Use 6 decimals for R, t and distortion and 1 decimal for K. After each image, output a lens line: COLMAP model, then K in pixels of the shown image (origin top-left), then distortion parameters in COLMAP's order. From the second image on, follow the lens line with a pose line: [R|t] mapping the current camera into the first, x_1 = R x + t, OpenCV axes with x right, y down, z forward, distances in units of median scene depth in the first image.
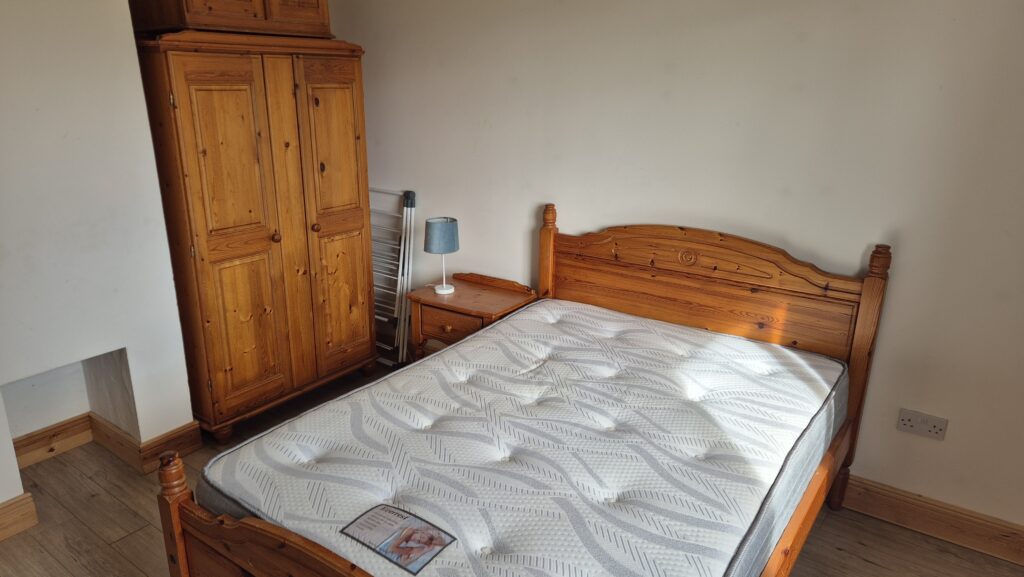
lens RADIAL K [[673.1, 0, 512.5], [0, 673.1, 289.1], [0, 0, 1]] dist [0.007384, 0.000589]
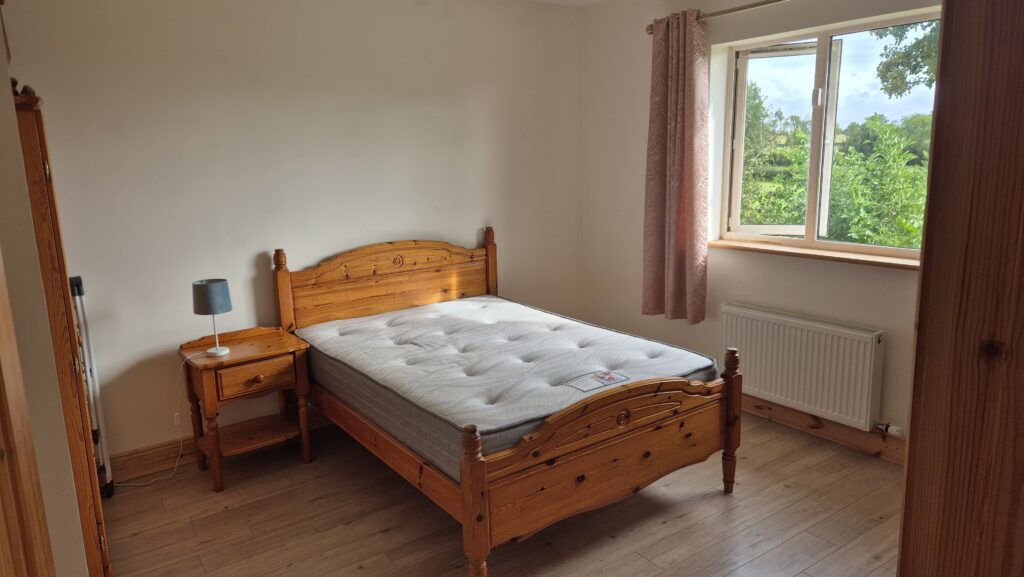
lens RADIAL K [[673.1, 0, 513.8], [0, 673.1, 284.9], [0, 0, 1]] dist [0.007384, 0.000589]
pose [[0.314096, -0.202742, 0.927491, -1.073335], [0.311287, 0.944919, 0.101134, -0.071495], [-0.896908, 0.256950, 0.359906, 0.279491]]
